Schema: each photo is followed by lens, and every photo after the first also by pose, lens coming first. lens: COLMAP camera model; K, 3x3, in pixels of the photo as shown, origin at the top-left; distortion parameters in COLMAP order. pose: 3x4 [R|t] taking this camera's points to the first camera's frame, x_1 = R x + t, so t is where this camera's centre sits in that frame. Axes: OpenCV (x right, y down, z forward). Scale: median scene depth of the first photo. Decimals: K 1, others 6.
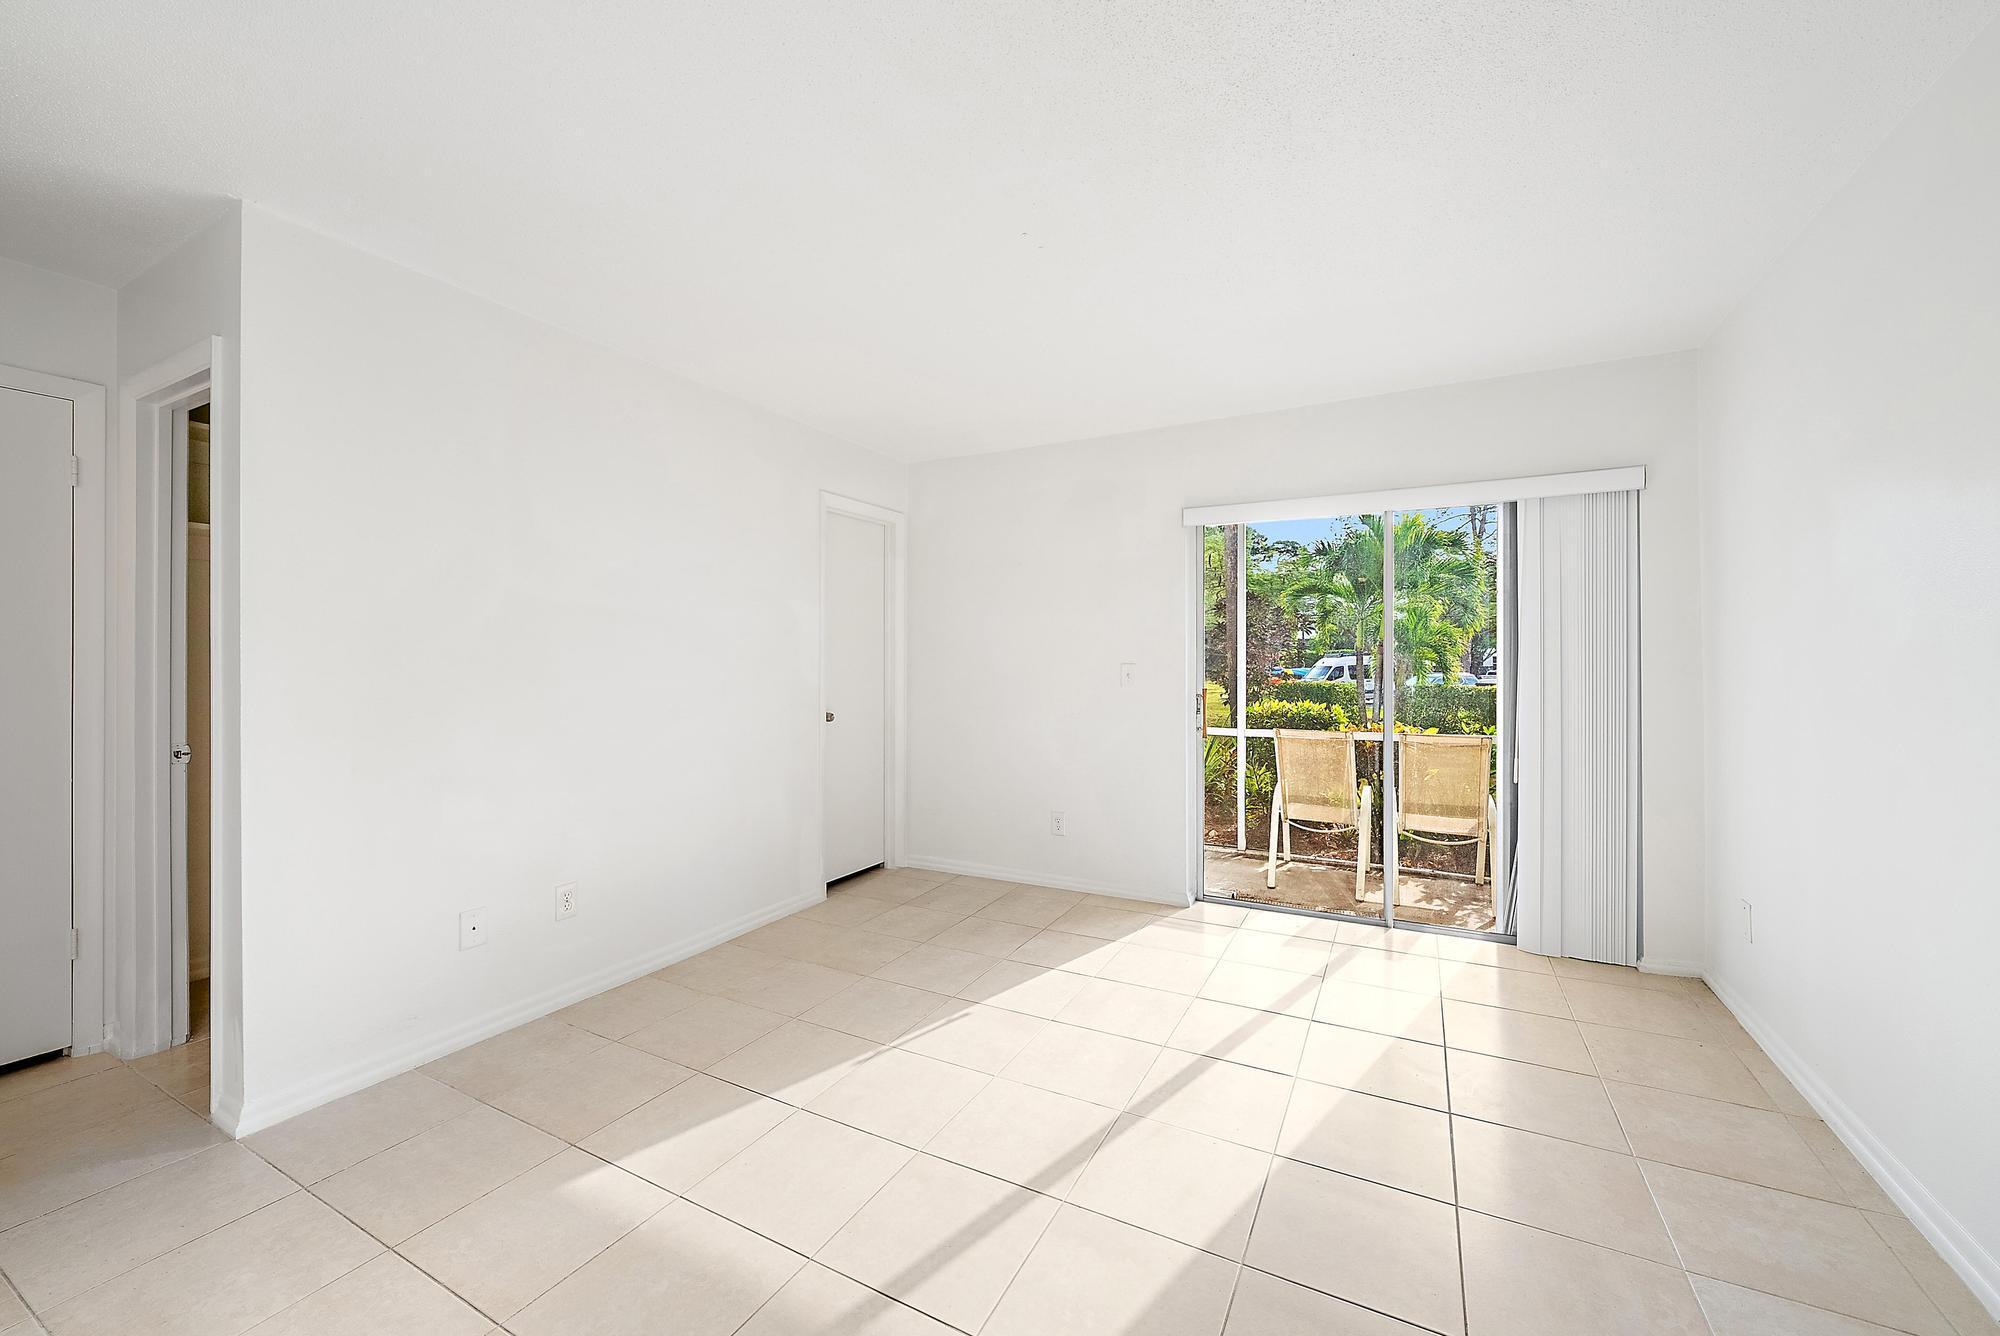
lens RADIAL K [[765.0, 0, 1010.4], [0, 765.0, 661.7], [0, 0, 1]] dist [-0.000507, 0.000027]
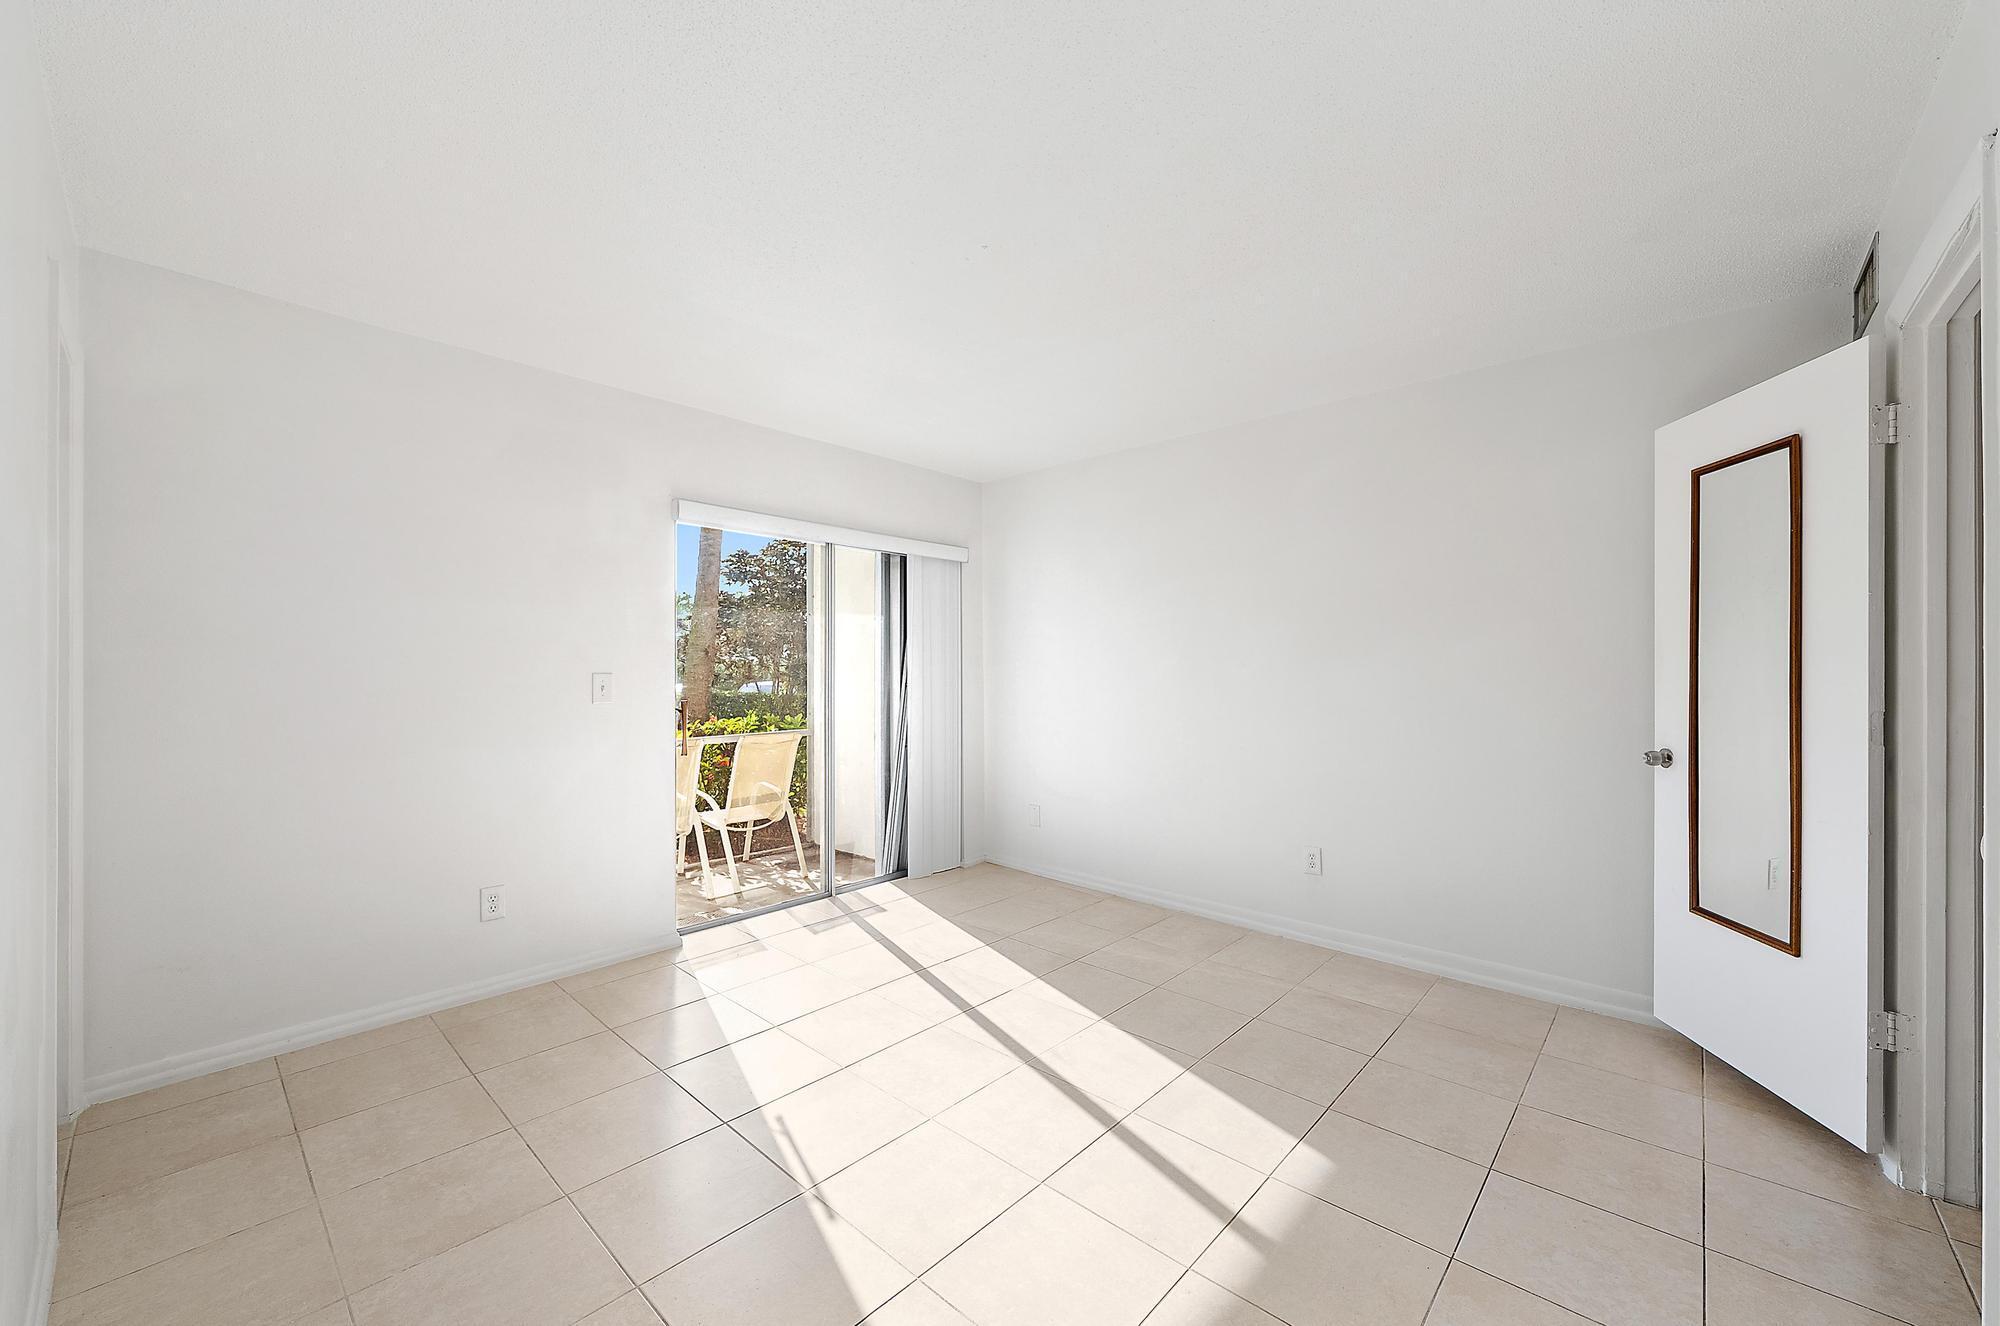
lens RADIAL K [[771.6, 0, 1004.5], [0, 771.6, 649.3], [0, 0, 1]] dist [0.000799, 0.000132]
pose [[0.256550, 0.026329, 0.966172, -0.501424], [-0.003342, 0.999647, -0.026354, -0.002423], [-0.966525, 0.003532, 0.256548, 0.364754]]
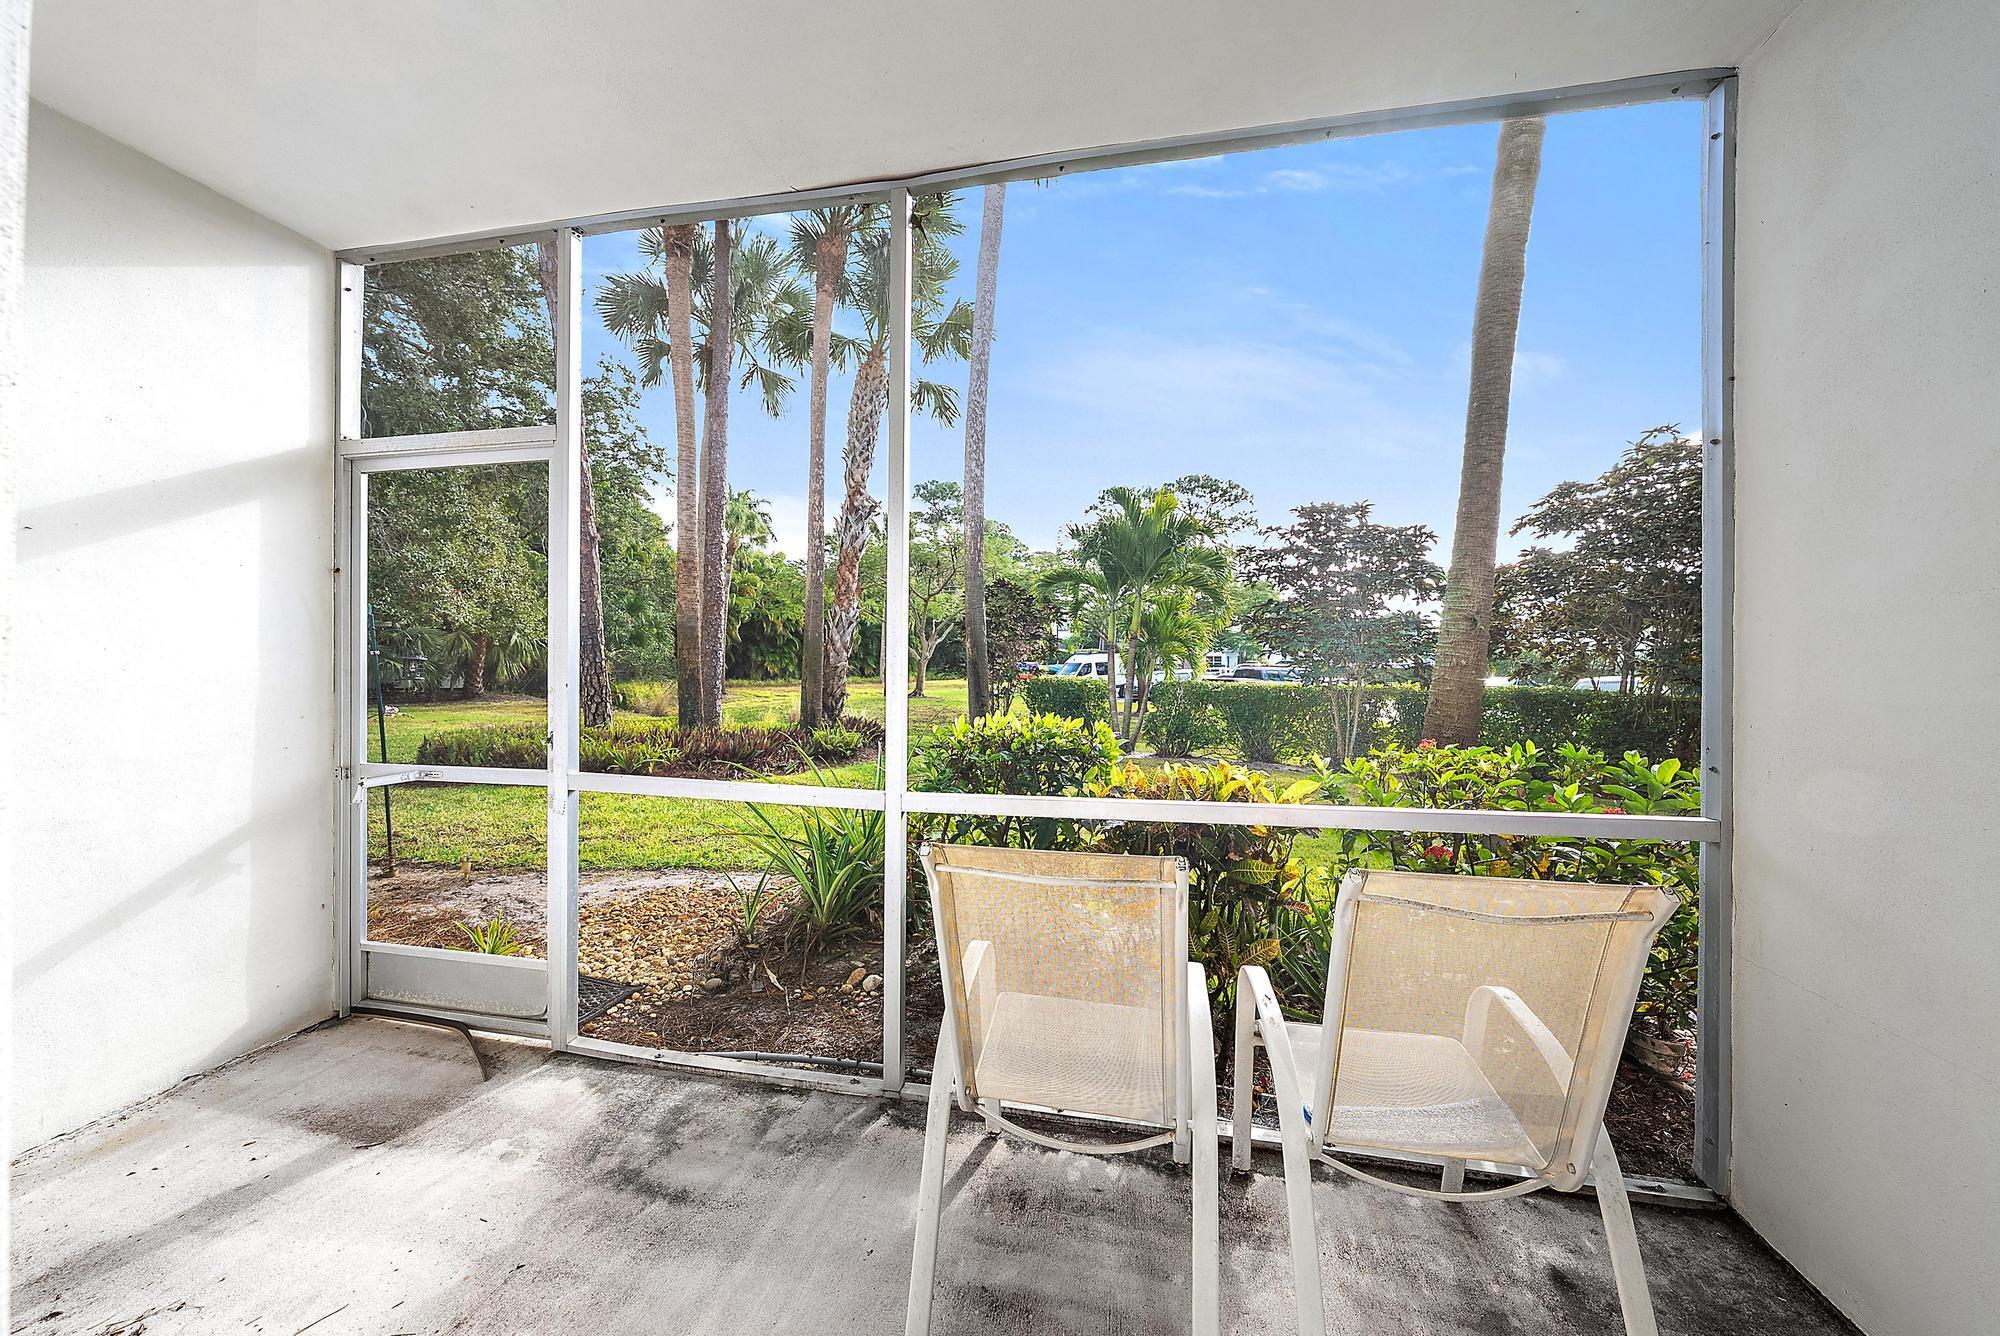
lens RADIAL K [[667.9, 0, 1000.0], [0, 667.9, 668.0], [0, 0, 1]] dist [-0.000261, -0.000013]
pose [[0.961464, 0.001880, 0.274924, 0.383474], [-0.005000, 0.999931, 0.010647, 0.025704], [-0.274885, -0.011612, 0.961407, 0.954546]]
